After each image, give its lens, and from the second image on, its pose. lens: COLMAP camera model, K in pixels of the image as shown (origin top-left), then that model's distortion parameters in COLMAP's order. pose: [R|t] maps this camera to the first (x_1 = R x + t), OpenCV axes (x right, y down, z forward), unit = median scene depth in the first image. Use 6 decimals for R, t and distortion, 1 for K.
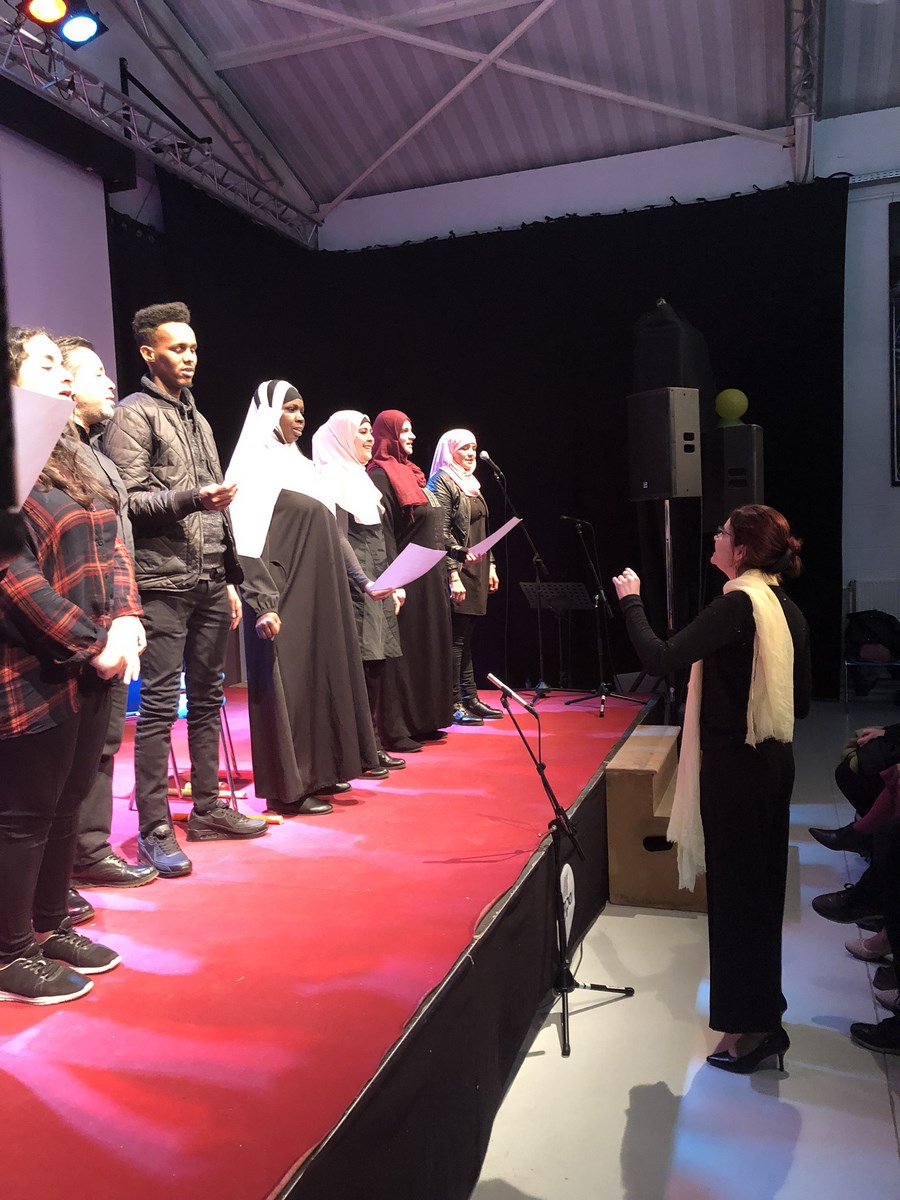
lens RADIAL K [[966.7, 0, 443.3], [0, 966.7, 592.3], [0, 0, 1]] dist [0.010315, -0.012124]
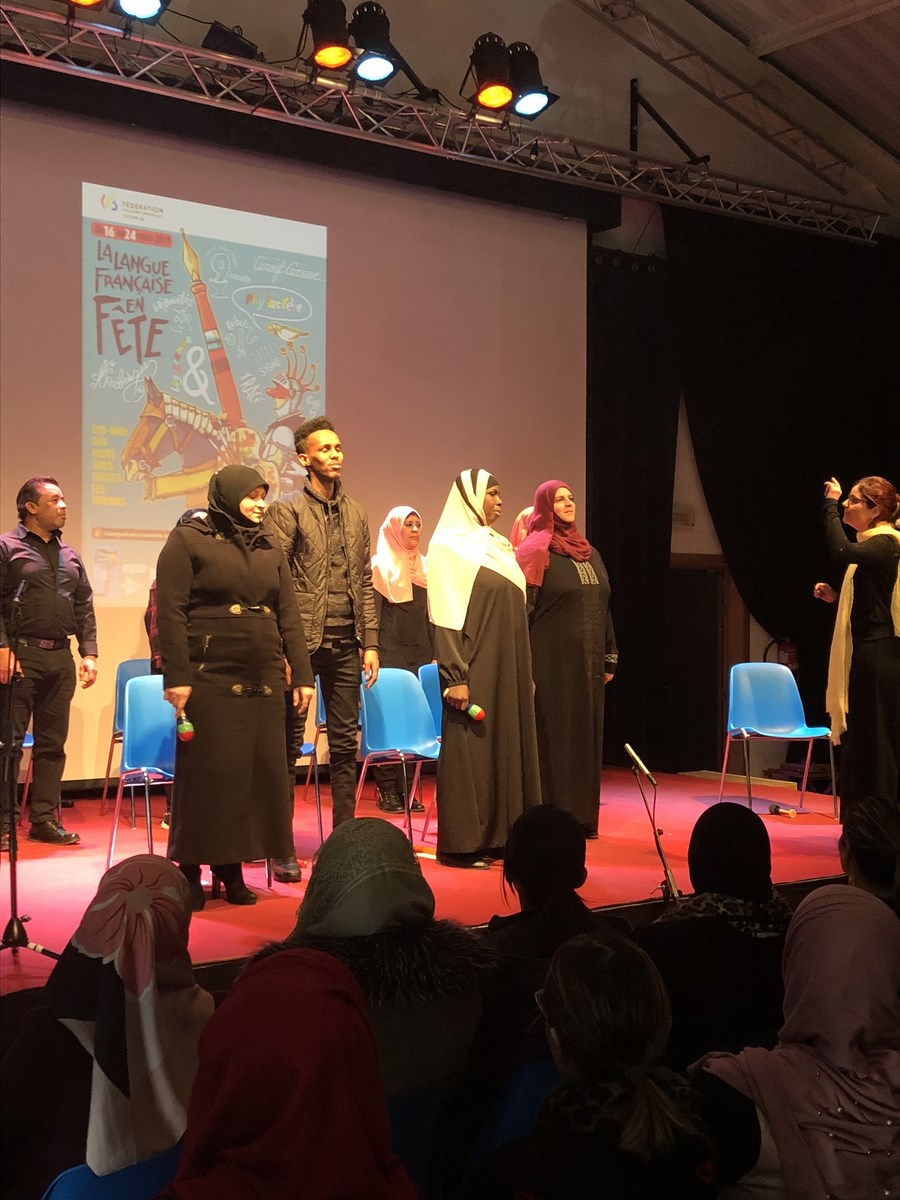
lens RADIAL K [[1518.1, 0, 450.7], [0, 1518.1, 602.0], [0, 0, 1]] dist [-0.019856, 0.000000]
pose [[0.816309, 0.045671, -0.575807, 0.615651], [-0.071624, 0.997179, -0.022447, -0.017167], [0.573158, 0.059566, 0.817277, -0.401563]]
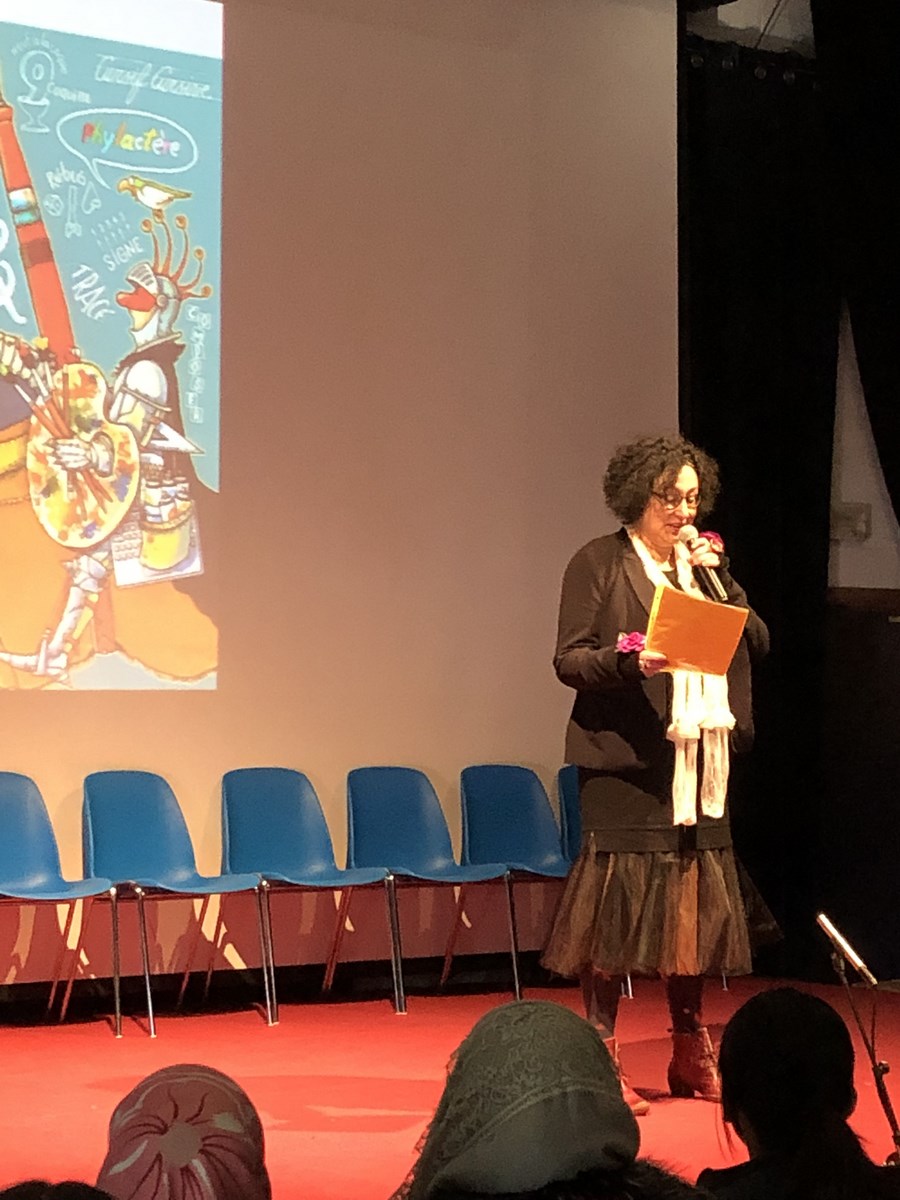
lens RADIAL K [[2942.8, 0, 451.9], [0, 2942.8, 594.3], [0, 0, 1]] dist [-0.093474, 0.000000]
pose [[0.840404, 0.025121, -0.541378, 0.623151], [-0.066149, 0.996211, -0.056460, -0.002416], [0.537908, 0.083260, 0.838882, -0.562522]]
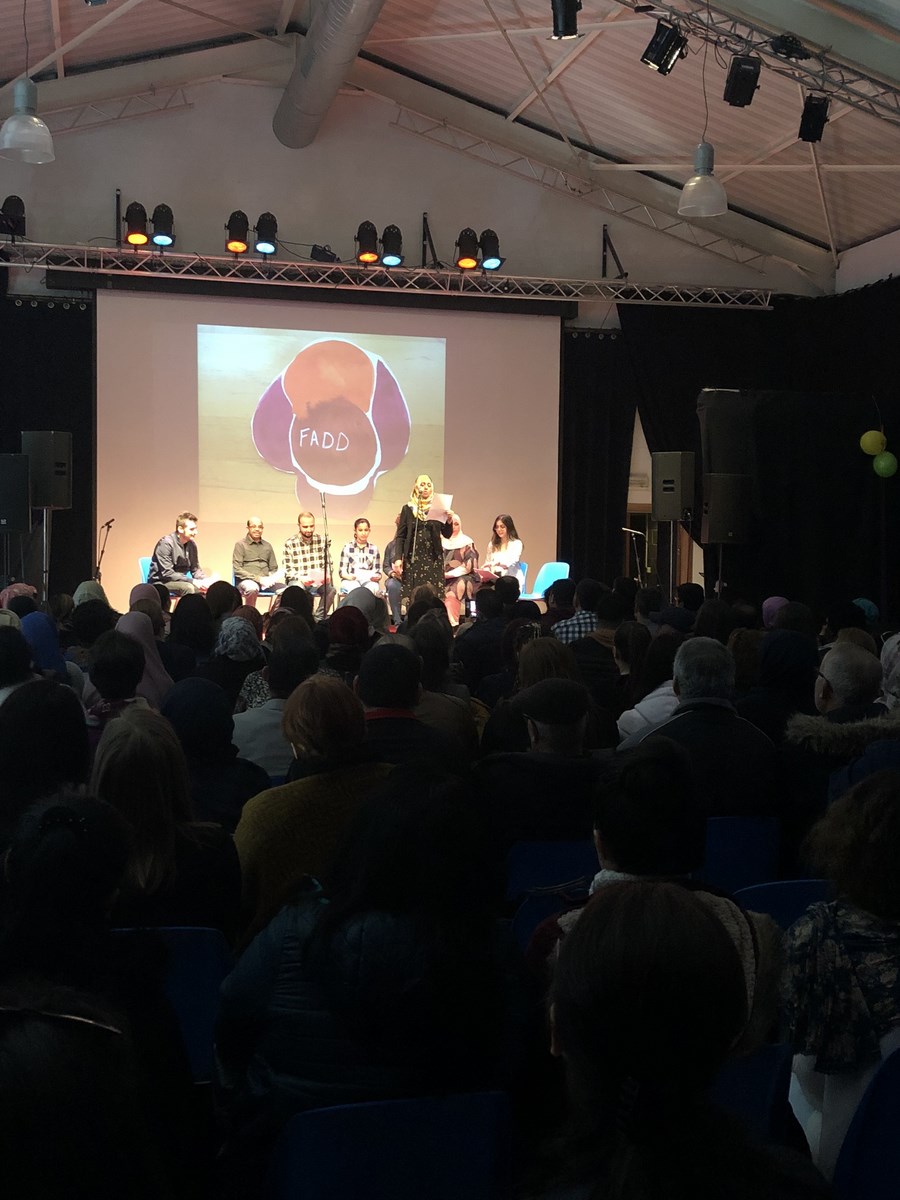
lens RADIAL K [[1353.7, 0, 448.3], [0, 1353.7, 612.7], [0, 0, 1]] dist [-0.066222, 0.000000]
pose [[0.533237, 0.100296, -0.839999, 2.291907], [-0.079476, 0.994495, 0.068291, -0.092845], [0.842224, 0.030345, 0.538273, -0.581410]]
